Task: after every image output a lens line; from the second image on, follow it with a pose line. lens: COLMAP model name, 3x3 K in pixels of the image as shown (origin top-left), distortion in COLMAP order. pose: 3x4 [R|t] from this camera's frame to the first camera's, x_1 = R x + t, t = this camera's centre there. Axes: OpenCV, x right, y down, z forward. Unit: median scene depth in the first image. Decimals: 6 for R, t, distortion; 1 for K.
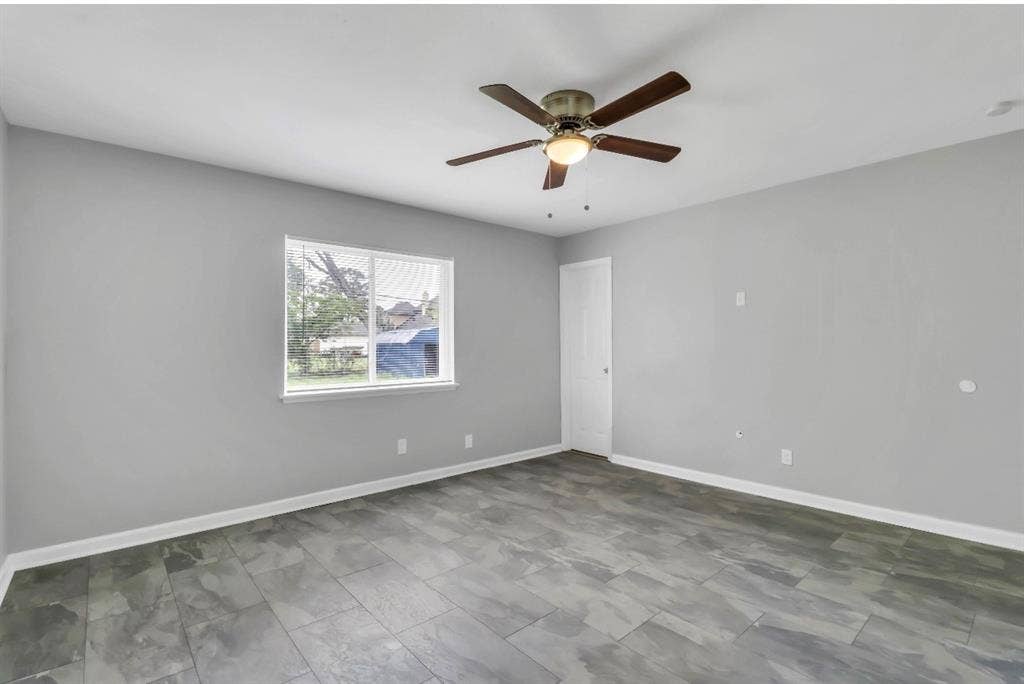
lens RADIAL K [[475.6, 0, 508.2], [0, 475.6, 341.5], [0, 0, 1]] dist [-0.001283, -0.001141]
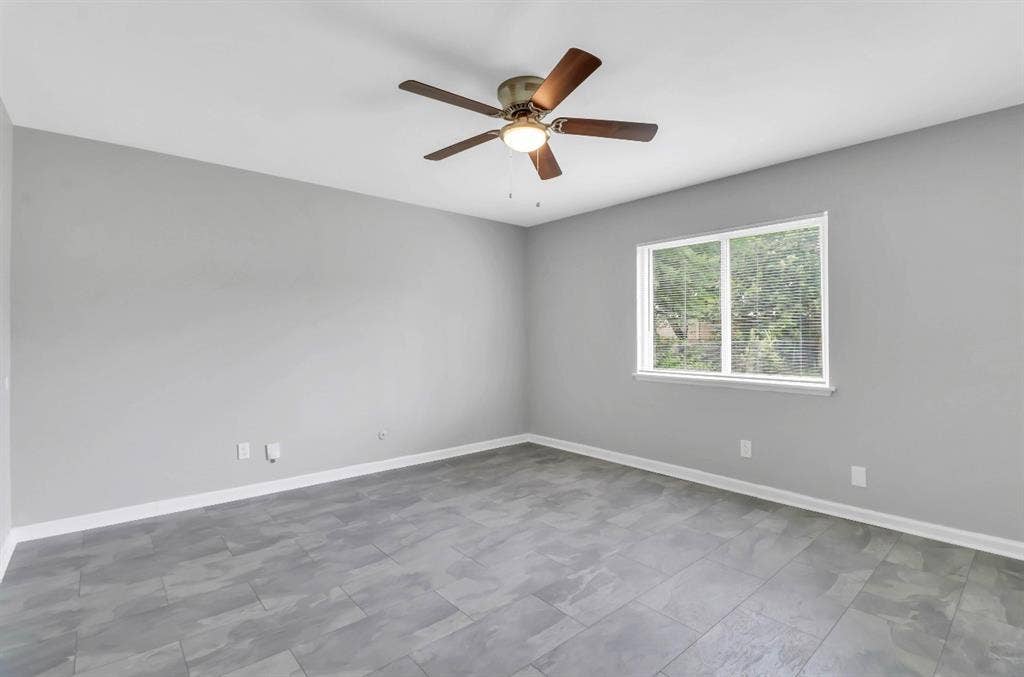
lens RADIAL K [[475.0, 0, 508.4], [0, 475.0, 334.6], [0, 0, 1]] dist [-0.006347, -0.001613]
pose [[0.001184, 0.005342, -0.999985, 0.770190], [0.008496, 0.999950, 0.005352, 0.001667], [0.999963, -0.008502, 0.001138, 0.662195]]
